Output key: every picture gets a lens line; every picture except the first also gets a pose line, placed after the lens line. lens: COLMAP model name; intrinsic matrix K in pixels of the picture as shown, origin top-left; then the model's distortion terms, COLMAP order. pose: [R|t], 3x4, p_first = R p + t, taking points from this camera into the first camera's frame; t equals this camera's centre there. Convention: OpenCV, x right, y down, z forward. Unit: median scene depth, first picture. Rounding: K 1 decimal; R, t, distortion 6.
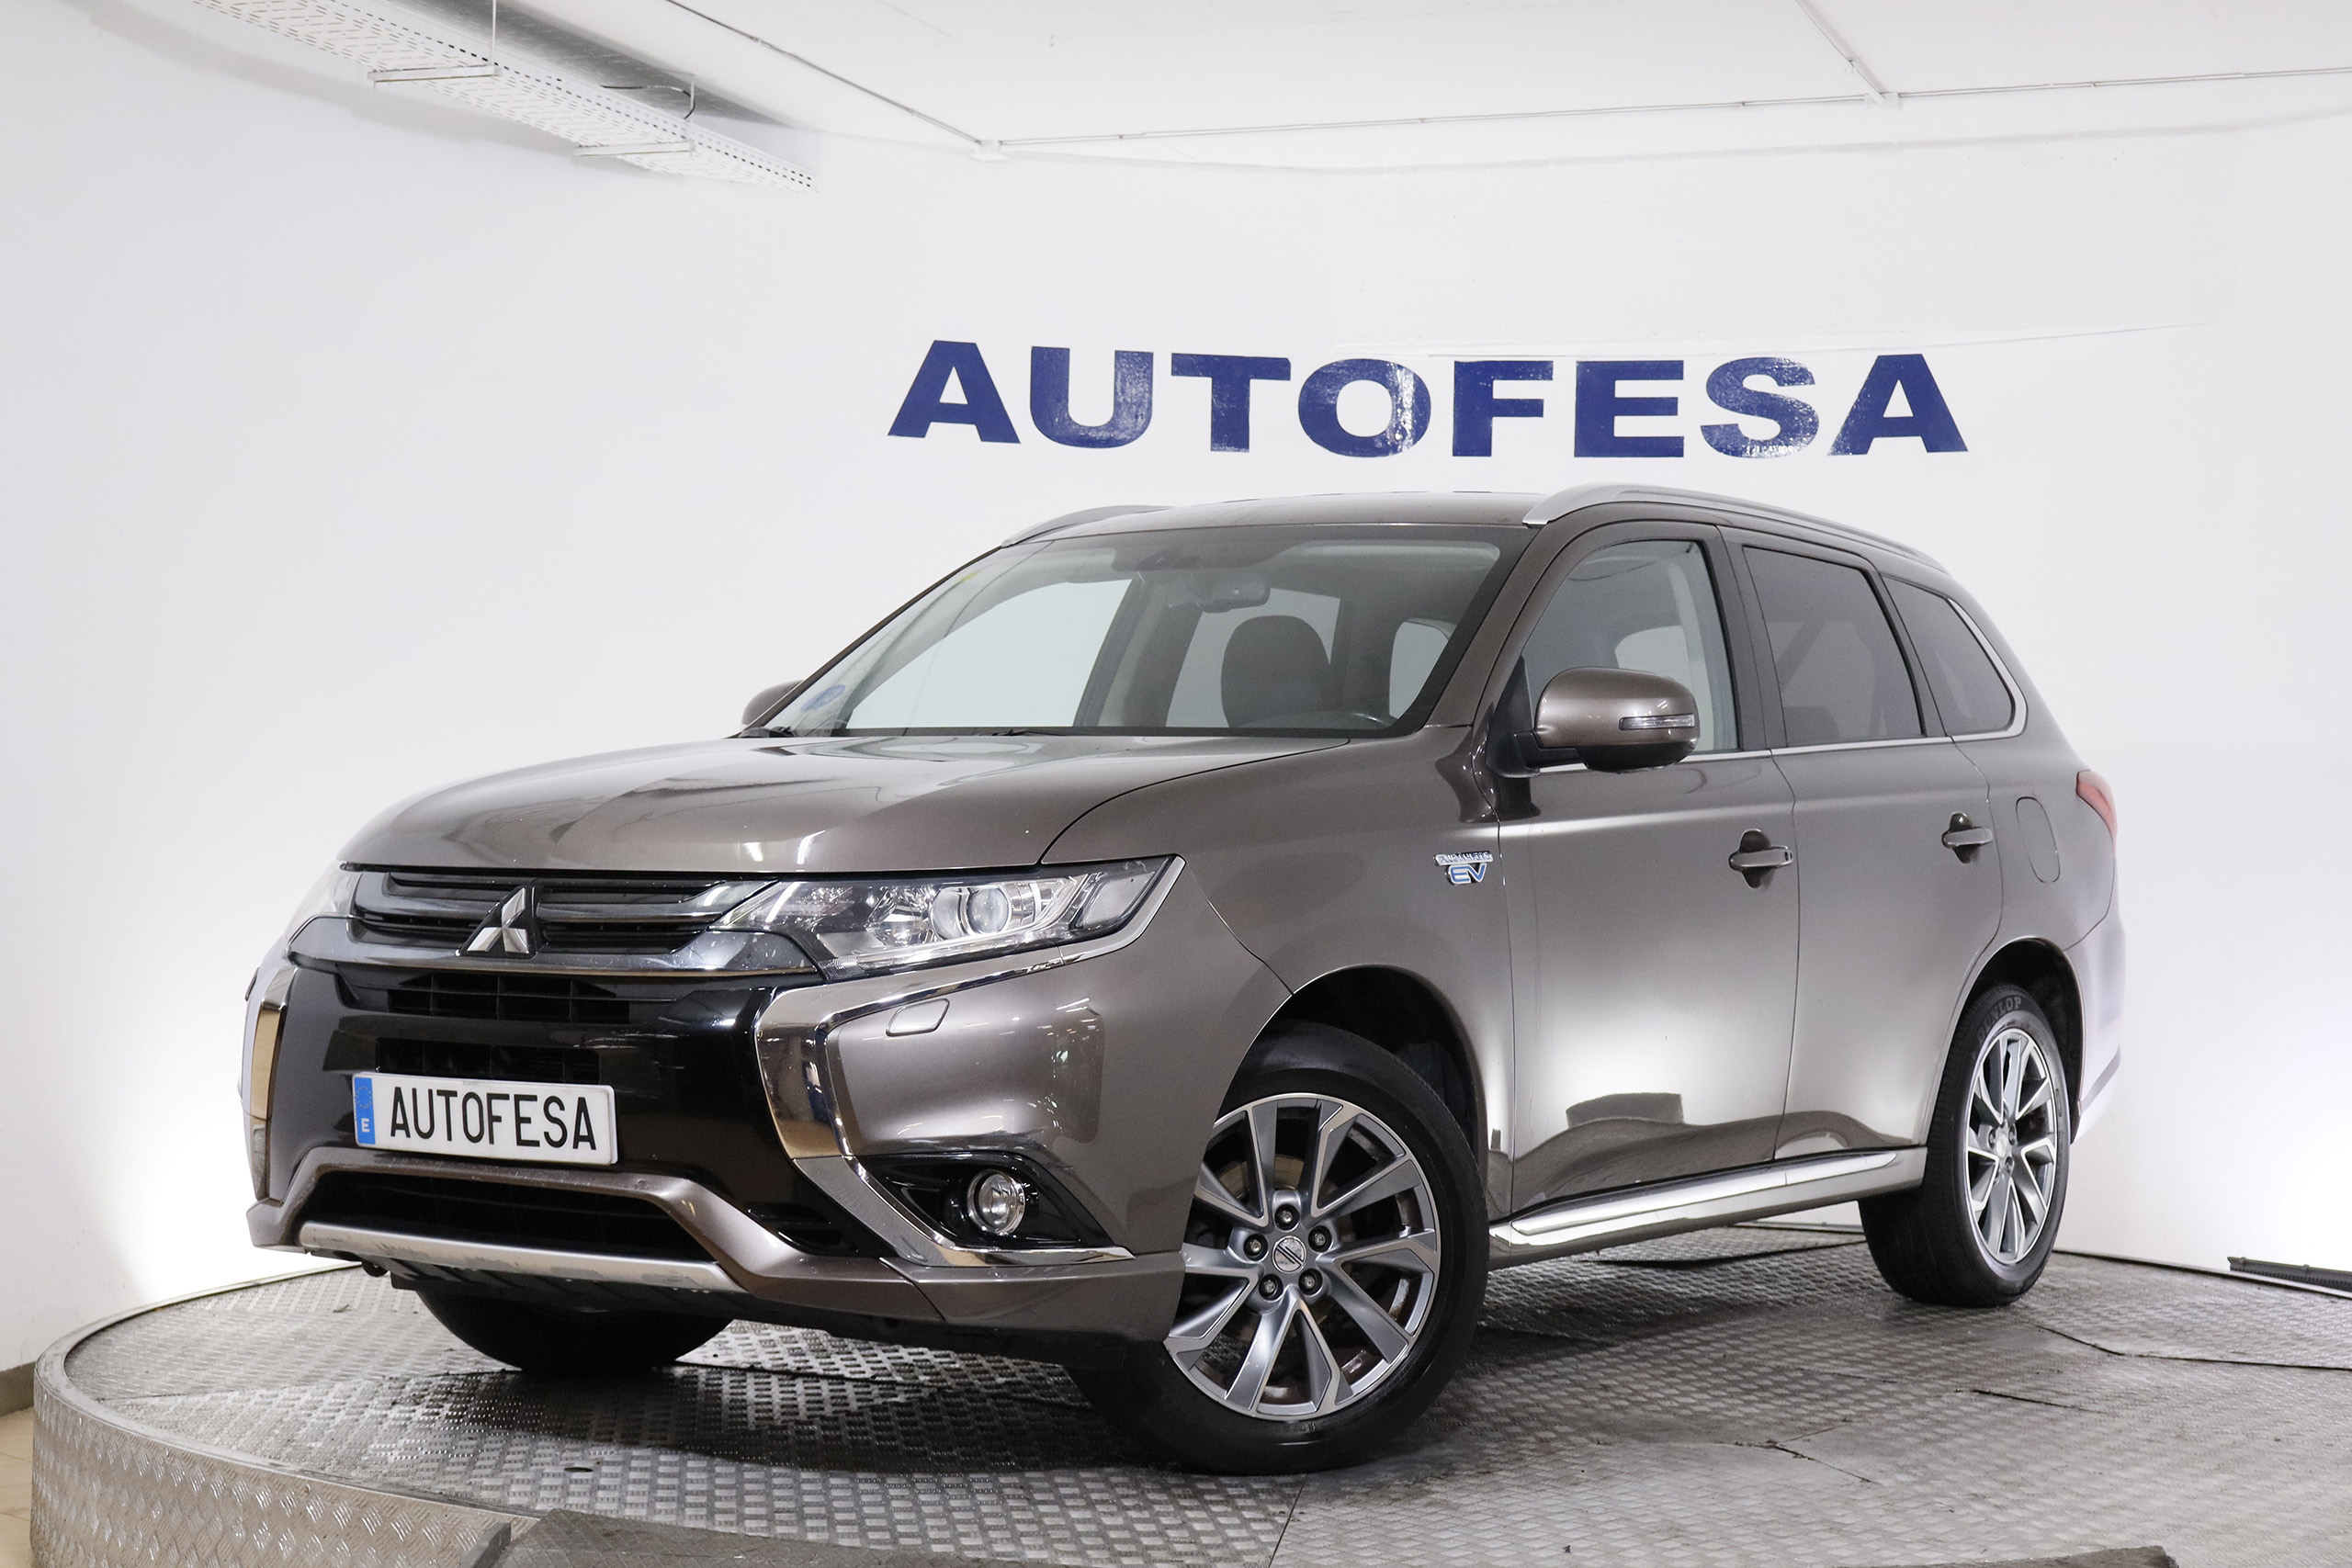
lens RADIAL K [[3742.2, 0, 1176.0], [0, 3742.2, 784.0], [0, 0, 1]] dist [0.007160, -0.008665]
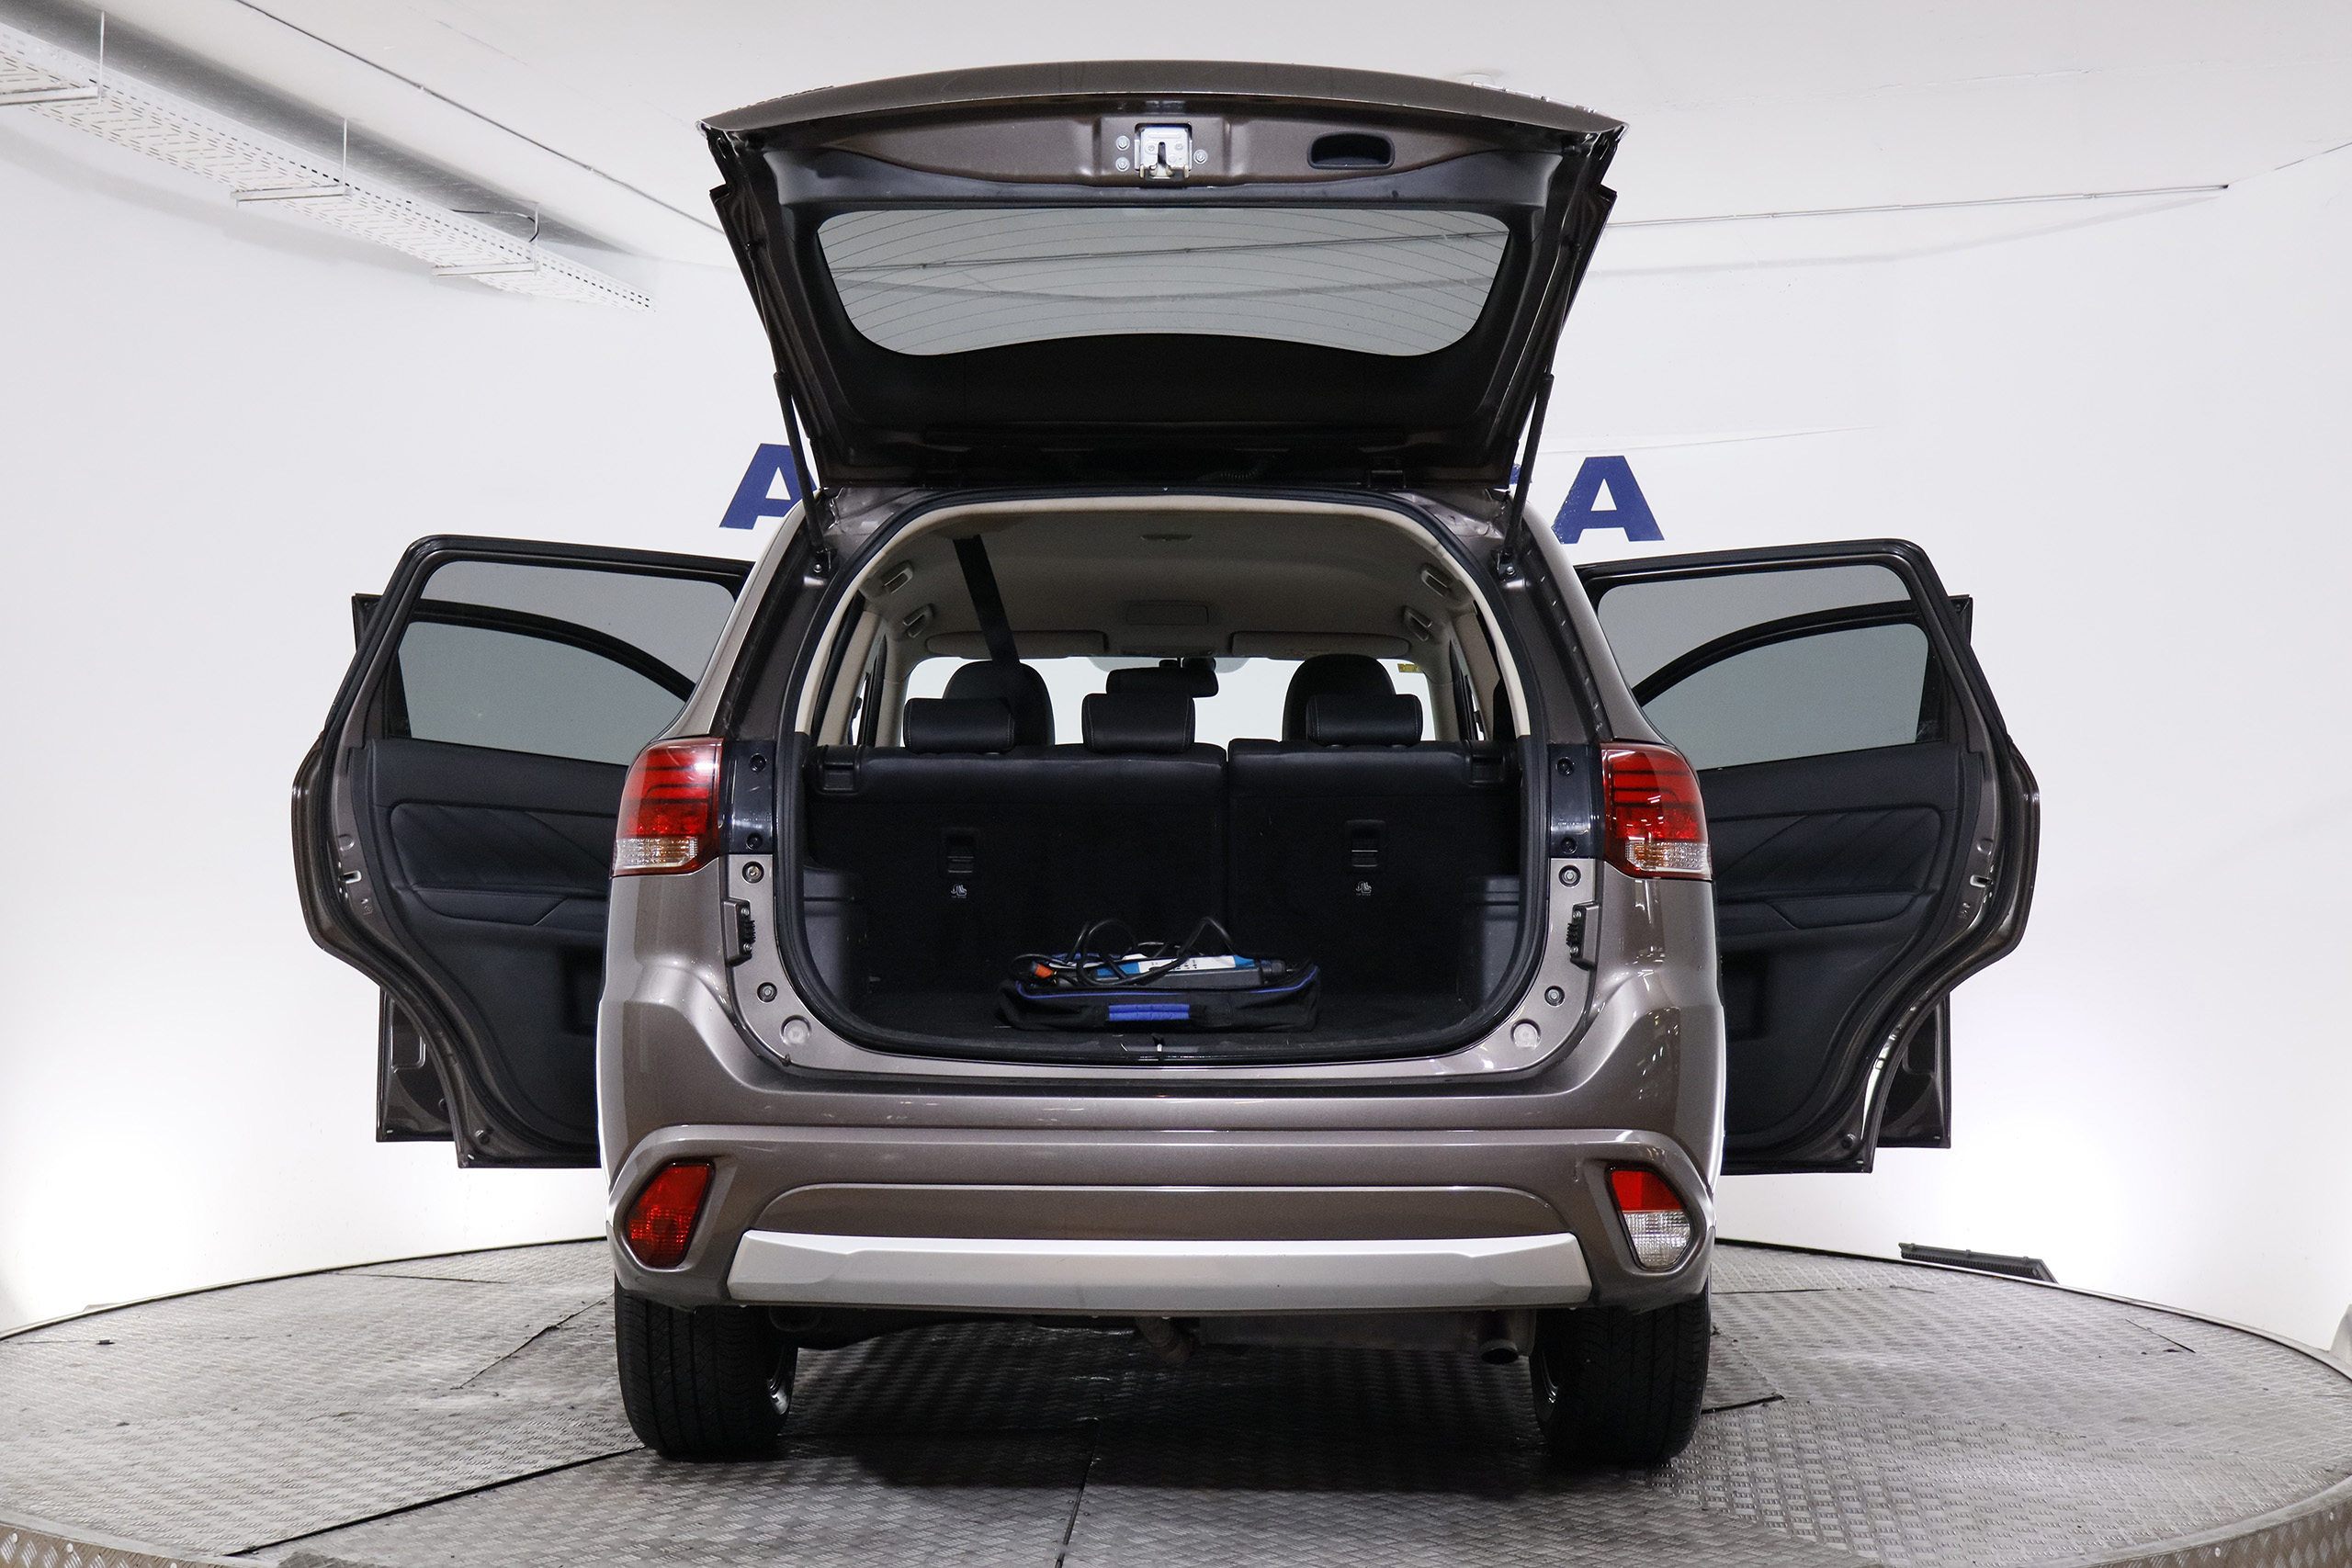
lens RADIAL K [[2996.6, 0, 1176.0], [0, 2996.6, 784.0], [0, 0, 1]] dist [-0.001439, 0.005868]
pose [[0.998666, -0.004914, 0.051393, 0.014797], [0.005871, 0.999812, -0.018479, 0.002283], [-0.051293, 0.018756, 0.998508, 0.095032]]
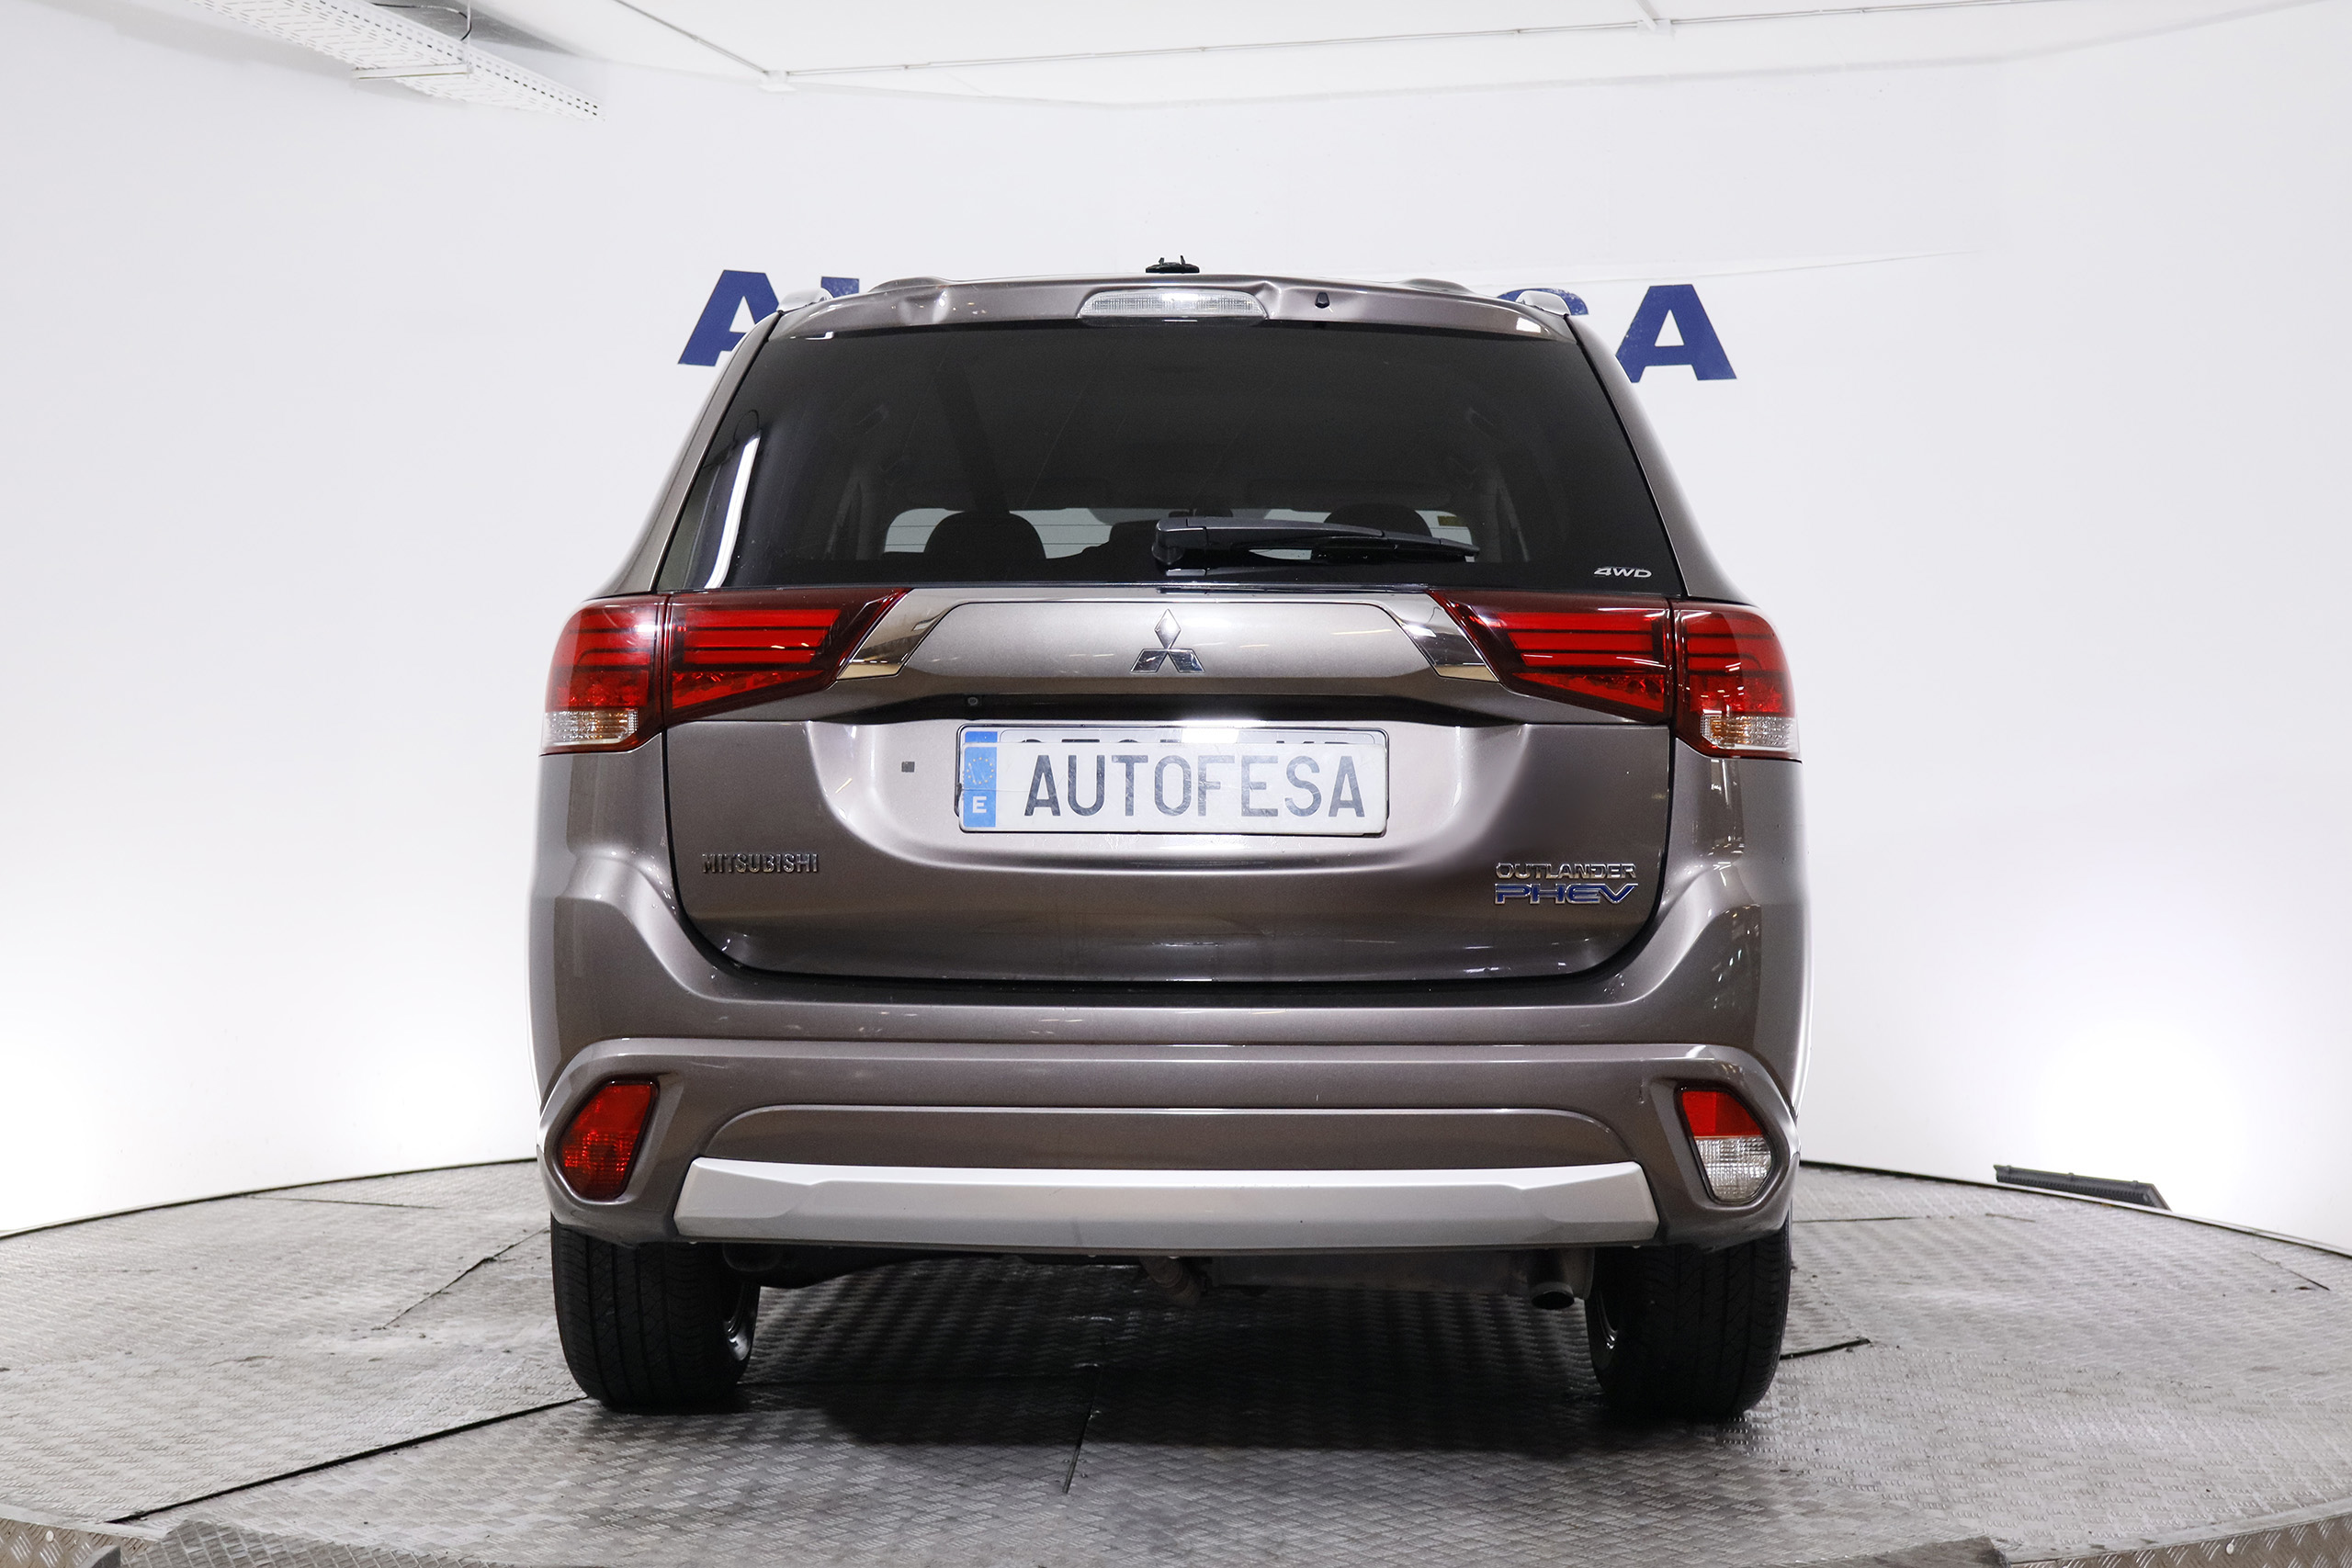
lens RADIAL K [[3286.4, 0, 1176.0], [0, 3286.4, 784.0], [0, 0, 1]] dist [0.006607, 0.017911]
pose [[0.998898, -0.006026, 0.046537, 0.016299], [0.005064, 0.999771, 0.020773, 0.002650], [-0.046651, -0.020515, 0.998701, 0.111363]]
